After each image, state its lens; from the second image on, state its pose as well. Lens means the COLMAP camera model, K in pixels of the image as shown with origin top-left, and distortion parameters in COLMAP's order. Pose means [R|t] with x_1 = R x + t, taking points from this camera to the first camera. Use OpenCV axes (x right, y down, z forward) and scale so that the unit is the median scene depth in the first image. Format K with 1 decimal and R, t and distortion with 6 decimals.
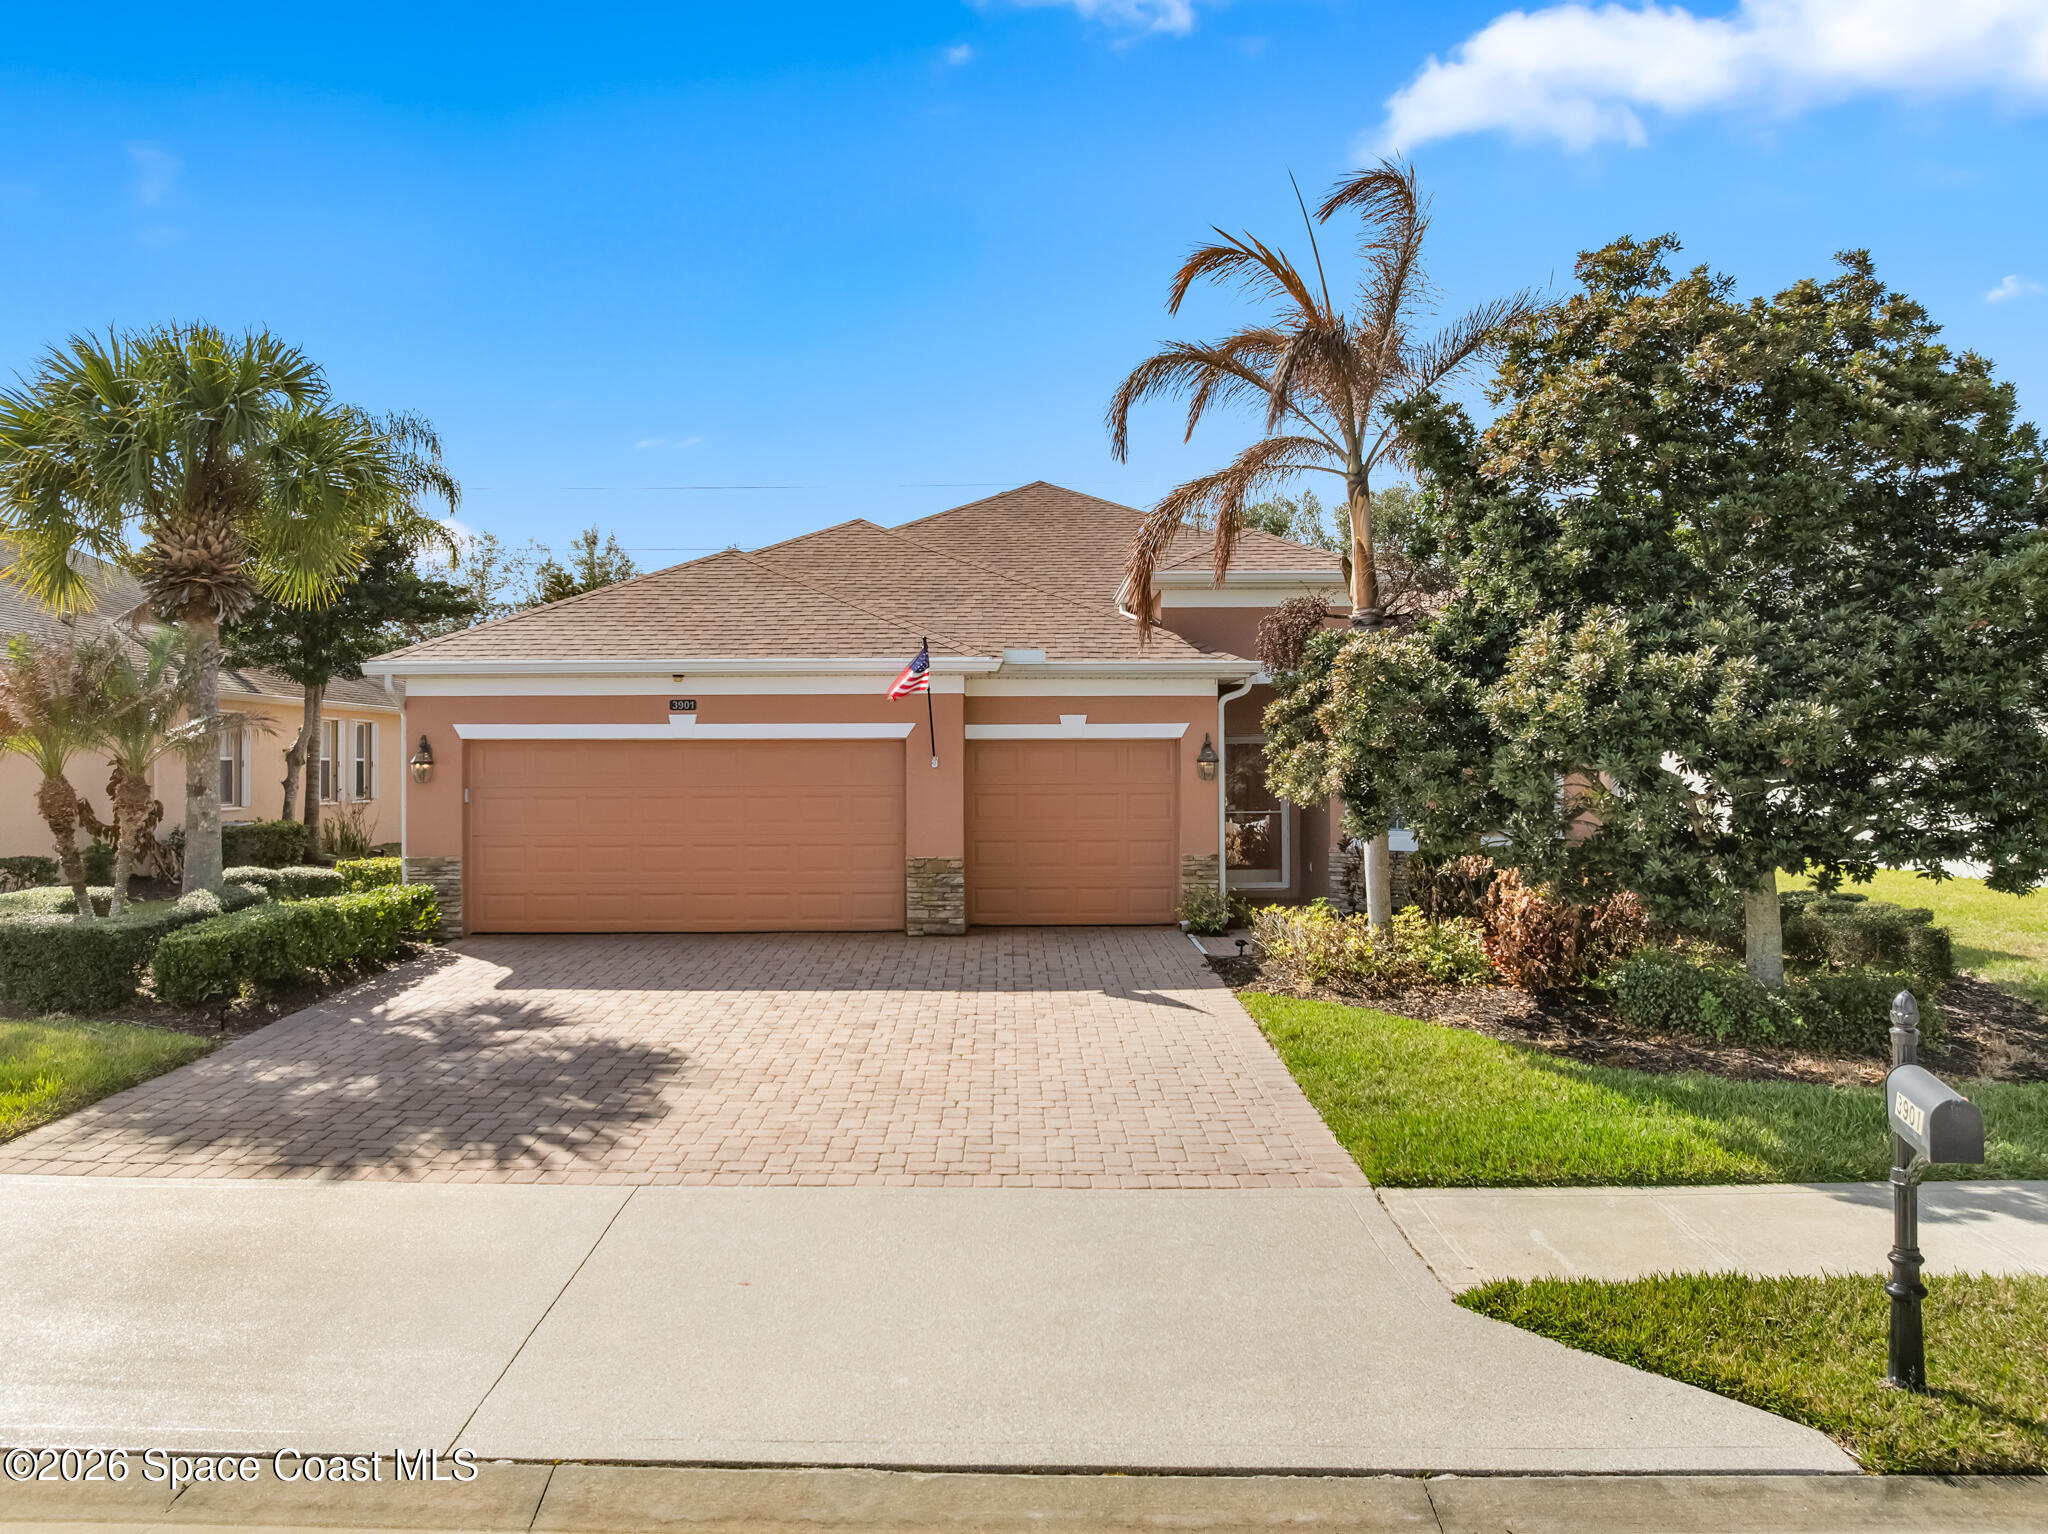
lens RADIAL K [[1450.6, 0, 1027.9], [0, 1450.6, 726.7], [0, 0, 1]] dist [-0.050673, 0.015882]
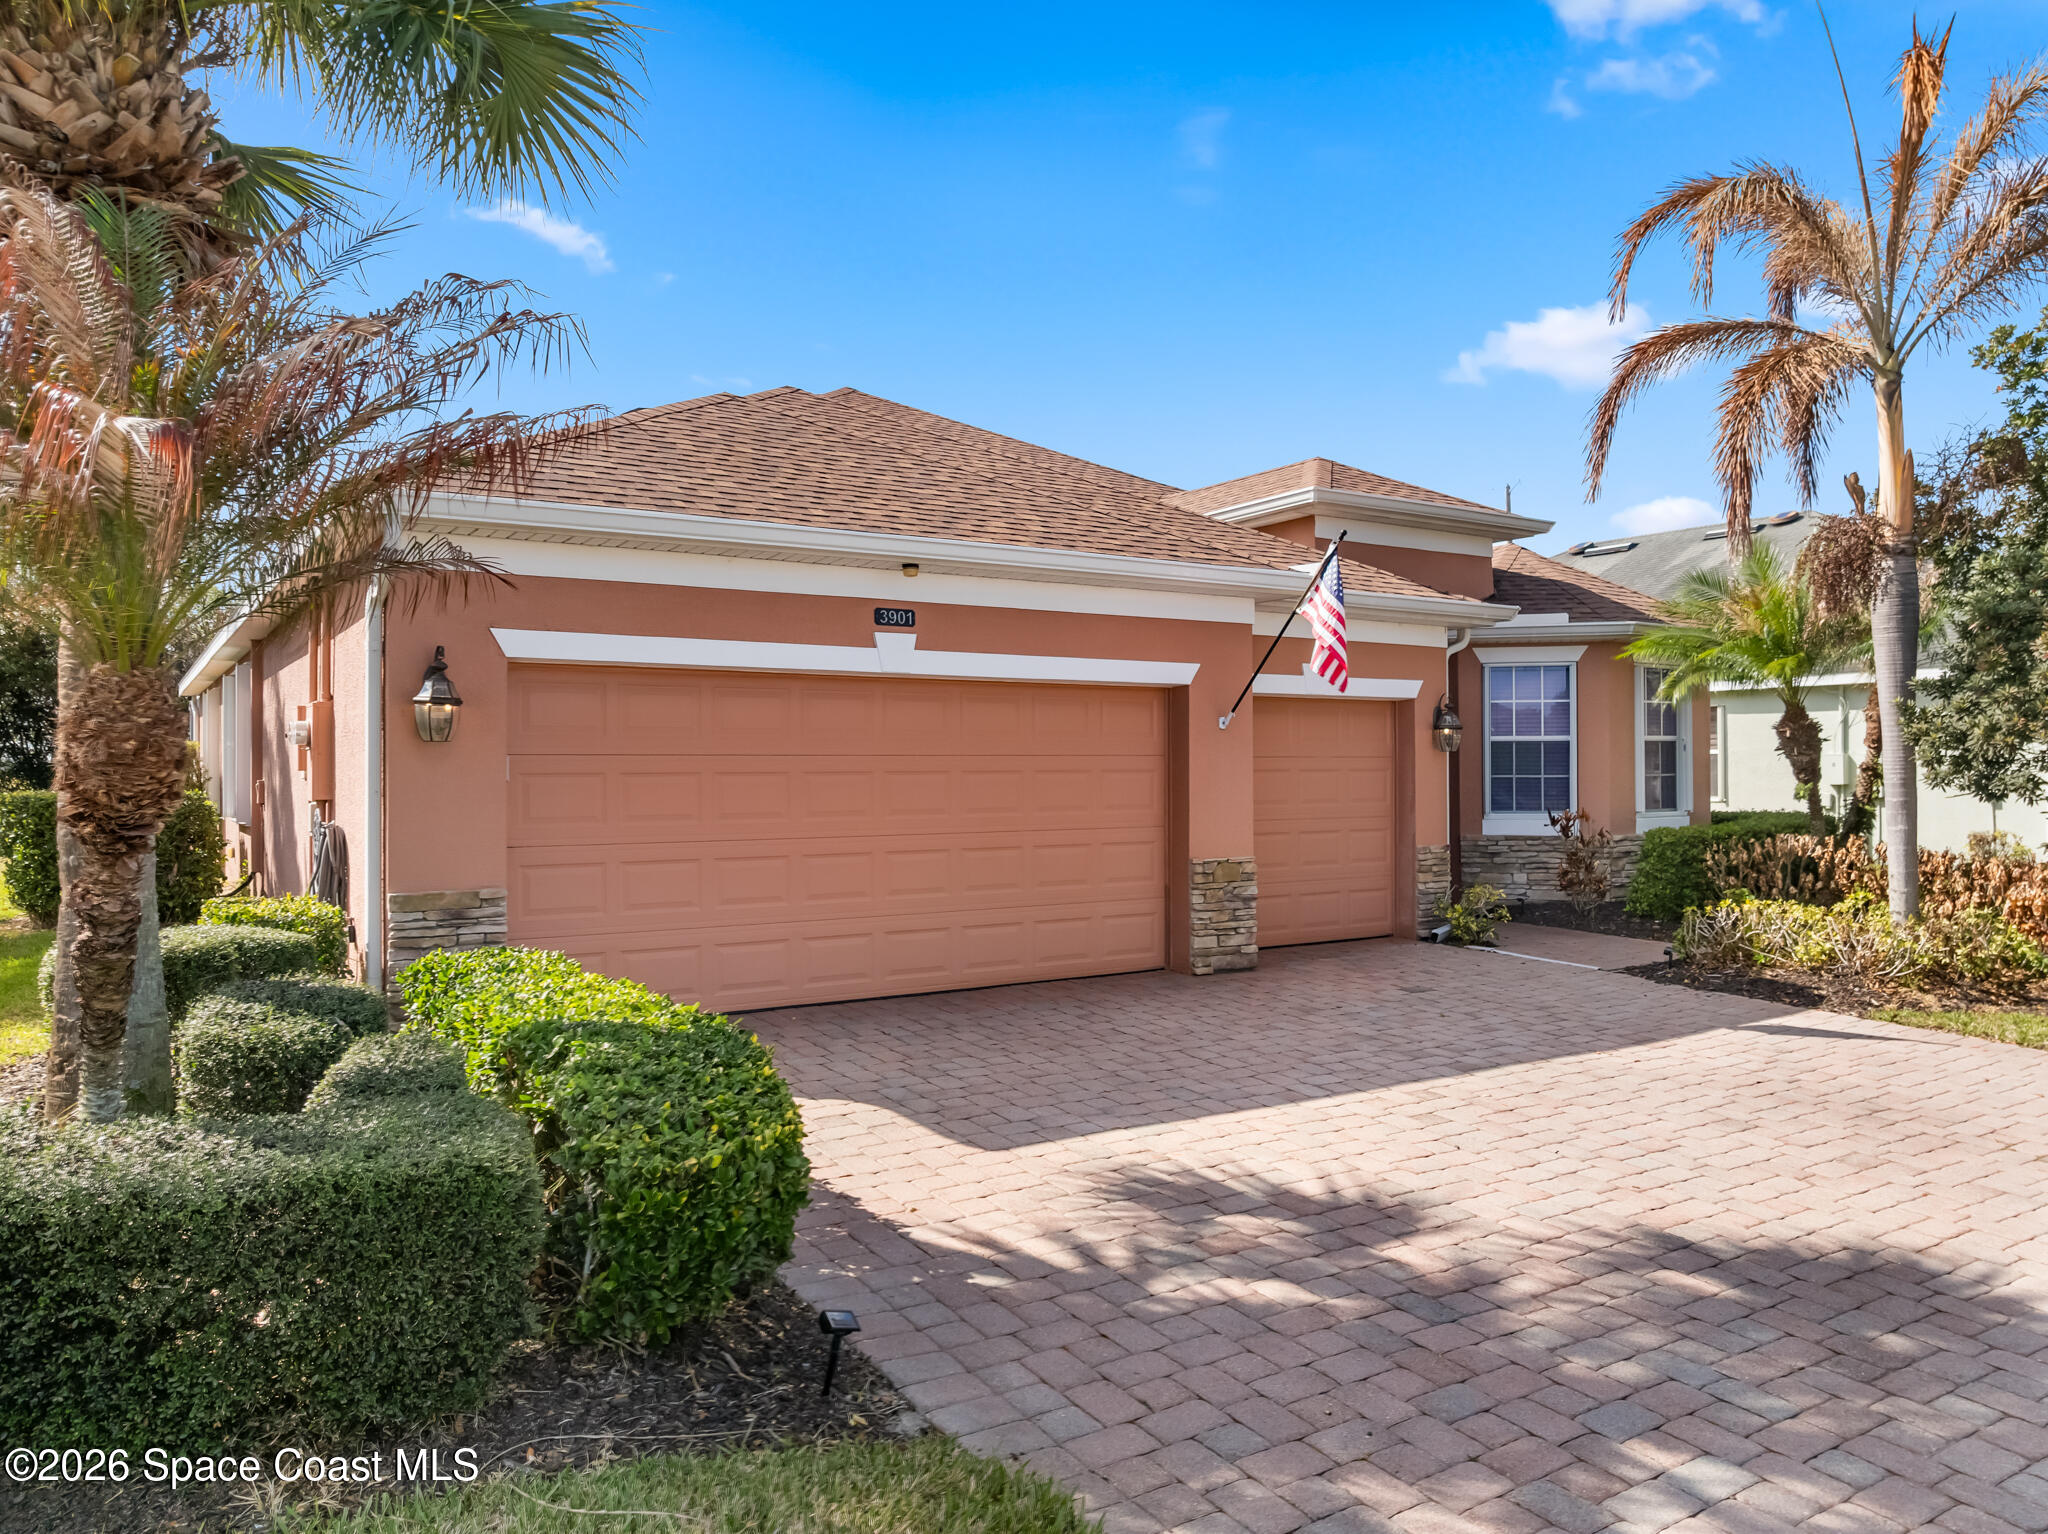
lens RADIAL K [[1450.6, 0, 1011.1], [0, 1450.6, 740.4], [0, 0, 1]] dist [-0.050673, 0.015882]
pose [[0.845927, 0.013585, 0.533126, -0.515472], [-0.018456, 0.999822, 0.003808, 0.032612], [-0.532979, -0.013060, 0.846028, 0.467790]]
